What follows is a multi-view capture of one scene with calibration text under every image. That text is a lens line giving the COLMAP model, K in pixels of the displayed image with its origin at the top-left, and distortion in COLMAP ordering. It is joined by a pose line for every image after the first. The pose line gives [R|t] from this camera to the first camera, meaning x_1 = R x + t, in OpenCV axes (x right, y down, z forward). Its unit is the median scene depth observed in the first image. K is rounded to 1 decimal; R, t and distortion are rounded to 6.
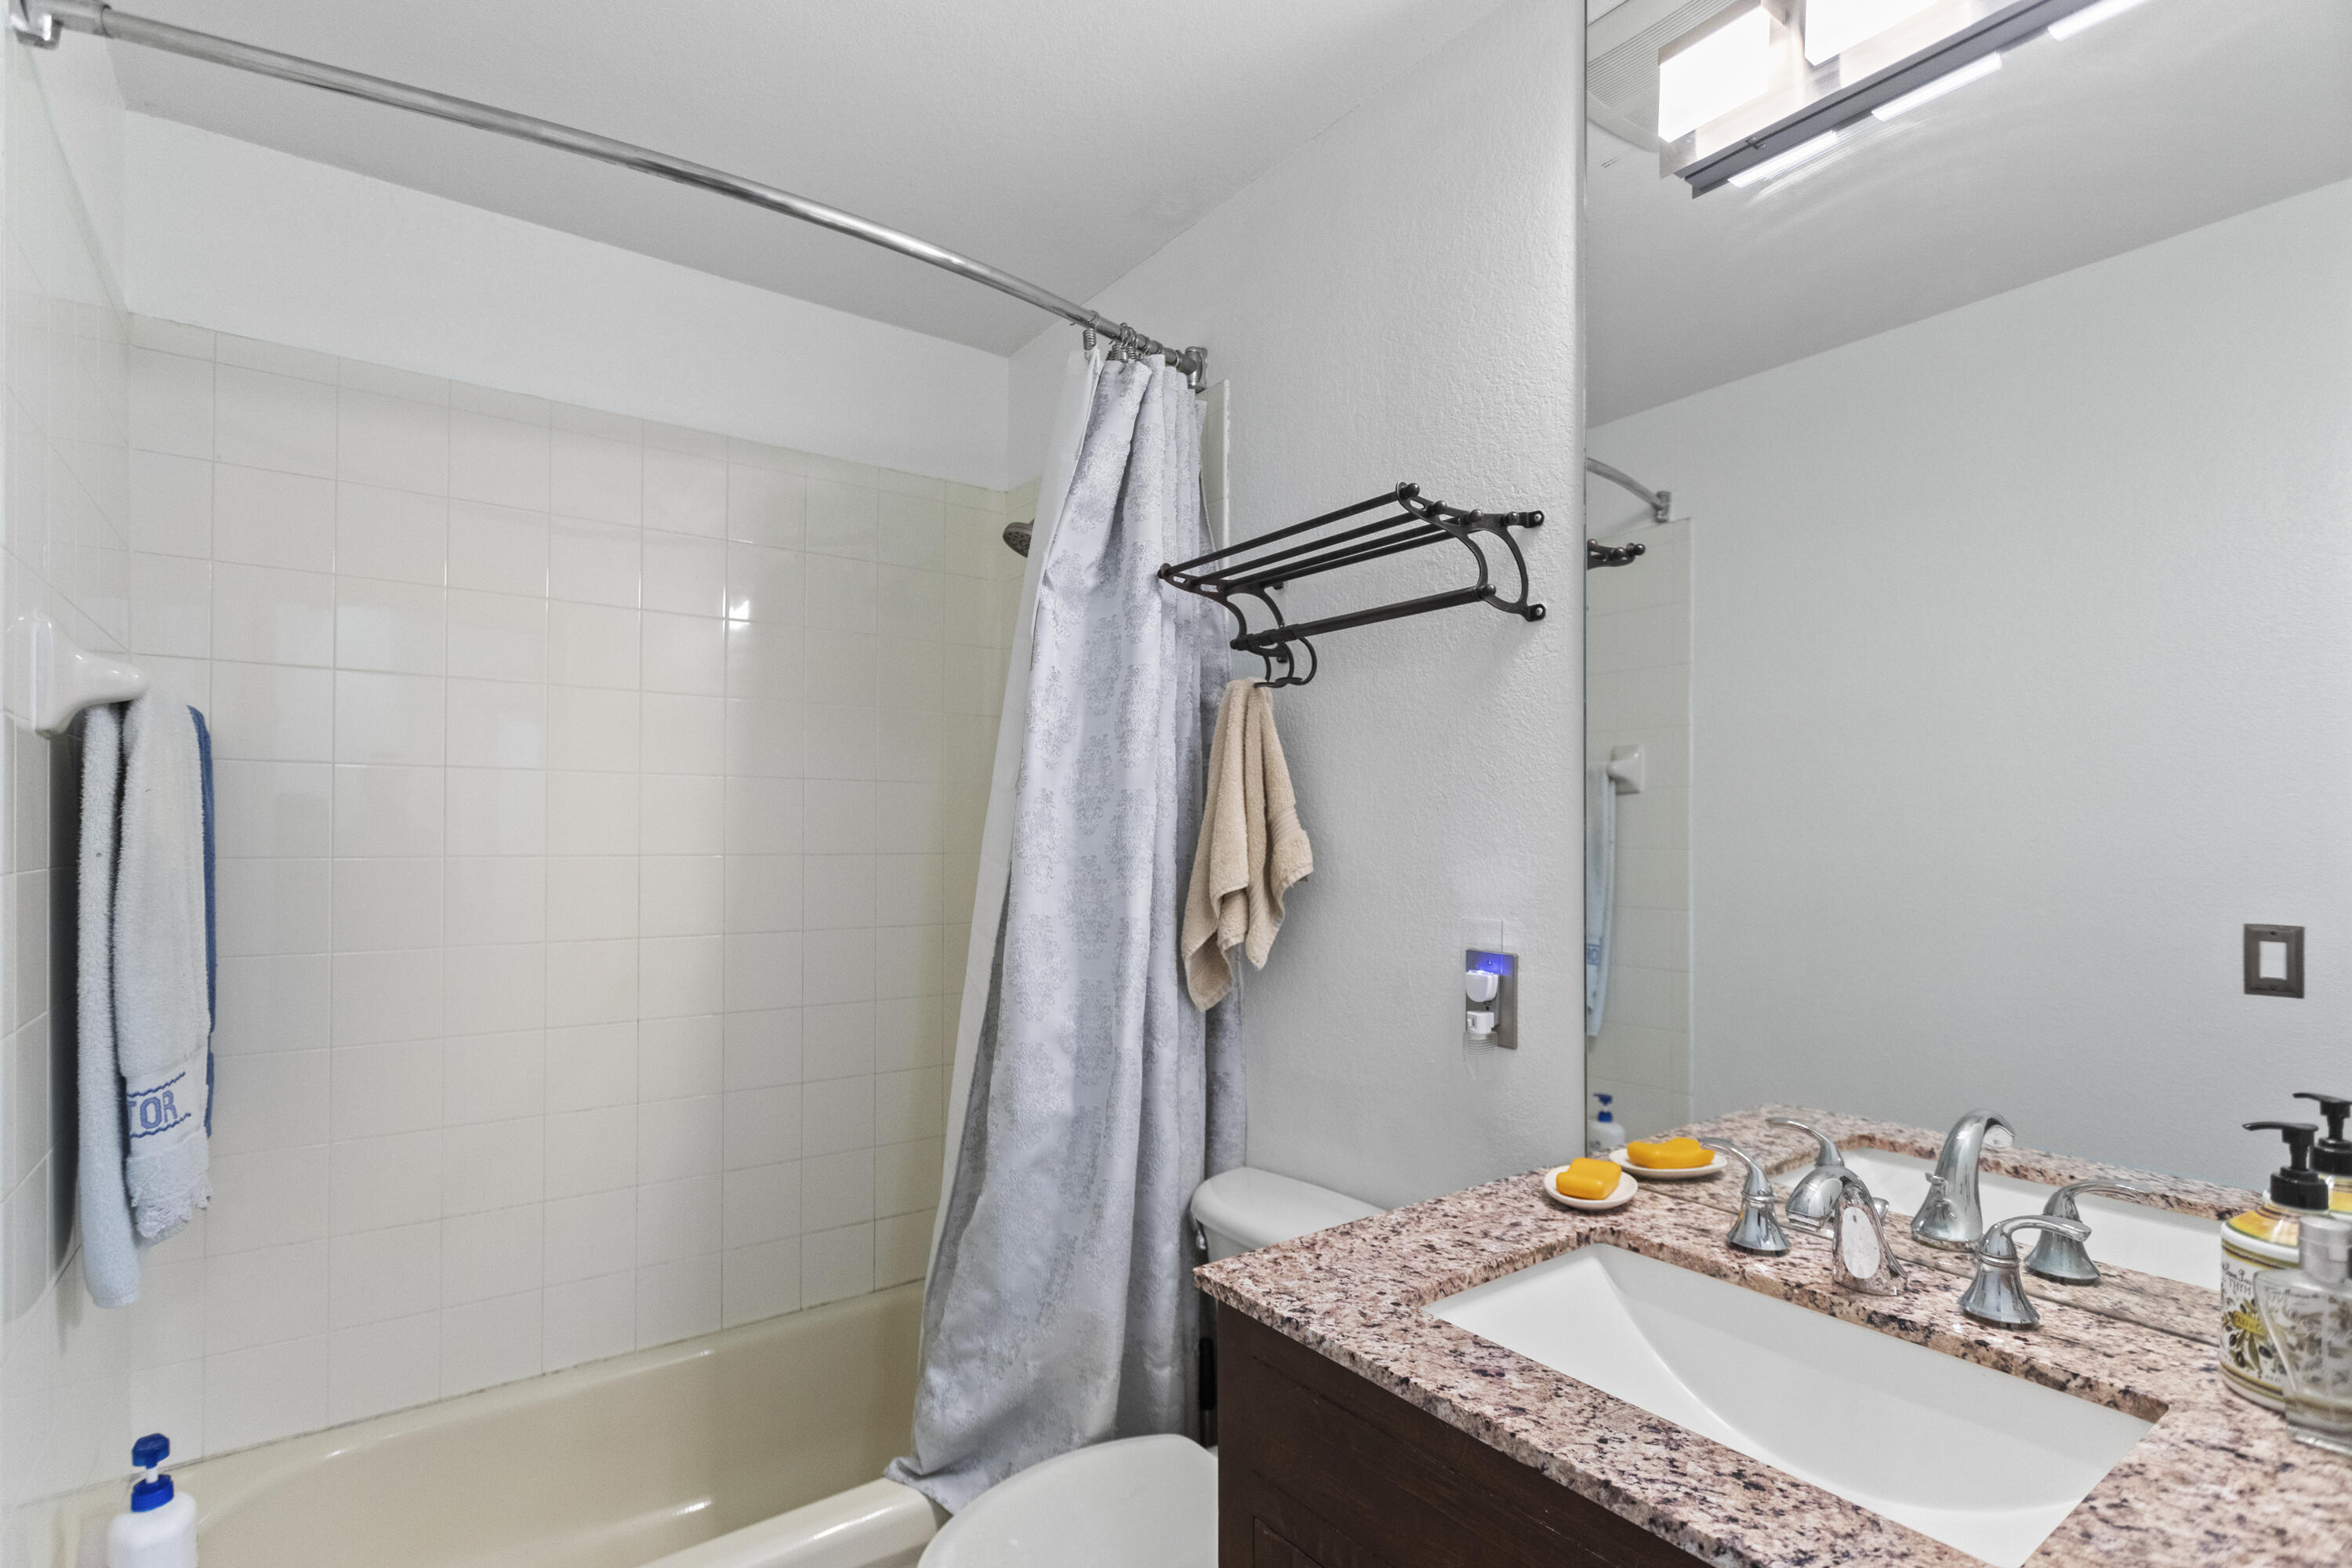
lens RADIAL K [[1135.4, 0, 1172.7], [0, 1135.4, 820.5], [0, 0, 1]] dist [-0.004944, 0.001728]
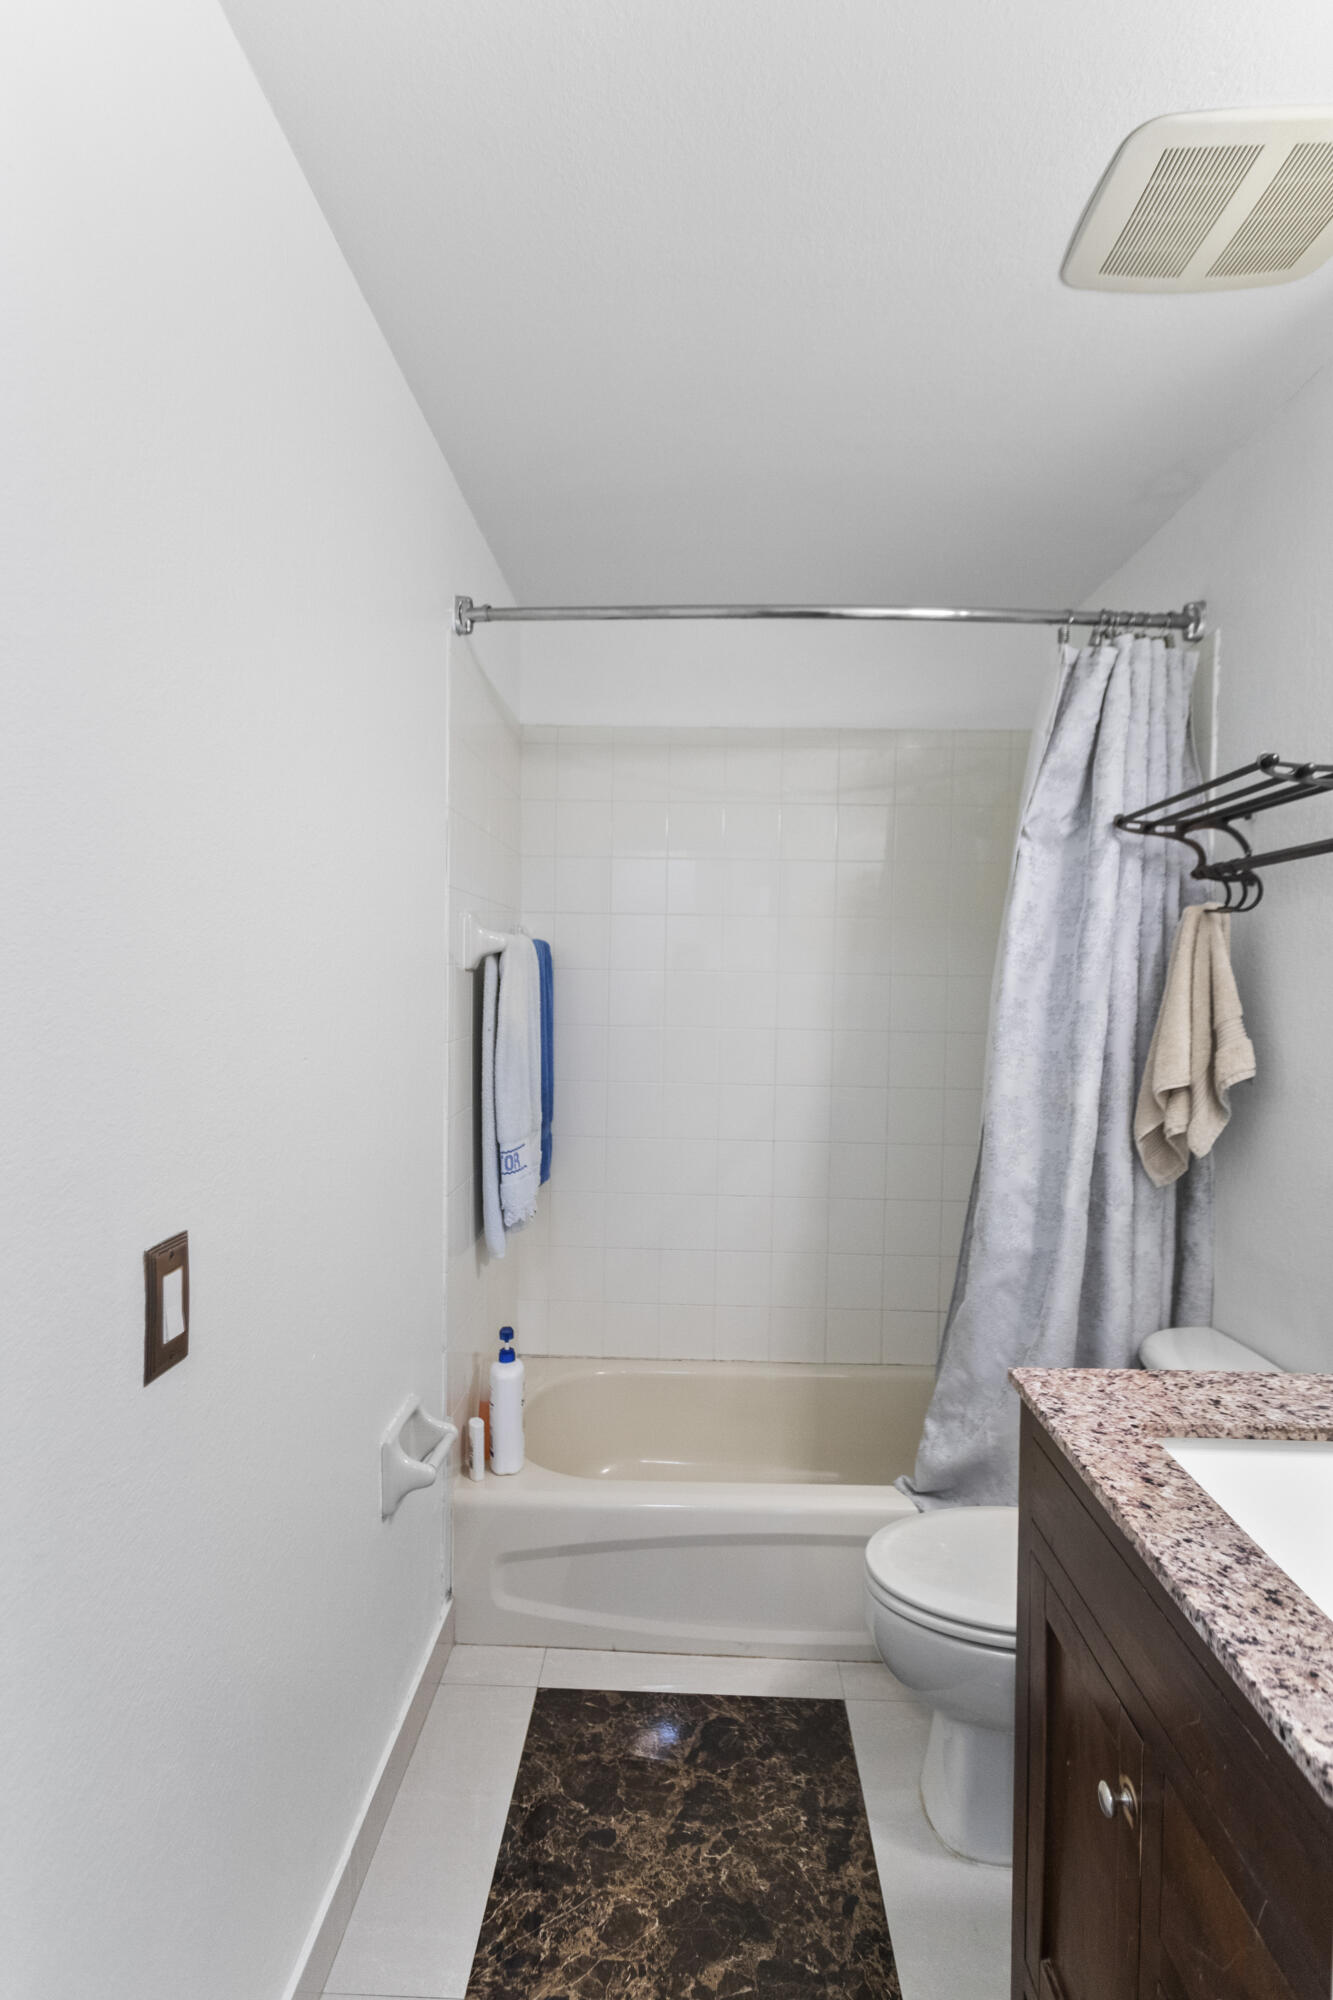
lens RADIAL K [[995.2, 0, 666.5], [0, 995.2, 1000.0], [0, 0, 1]] dist [-0.001929, -0.001100]
pose [[0.788734, 0.023751, -0.614276, 0.266213], [-0.007438, 0.999549, 0.029096, -0.055094], [0.614690, -0.018380, 0.788555, -0.132712]]
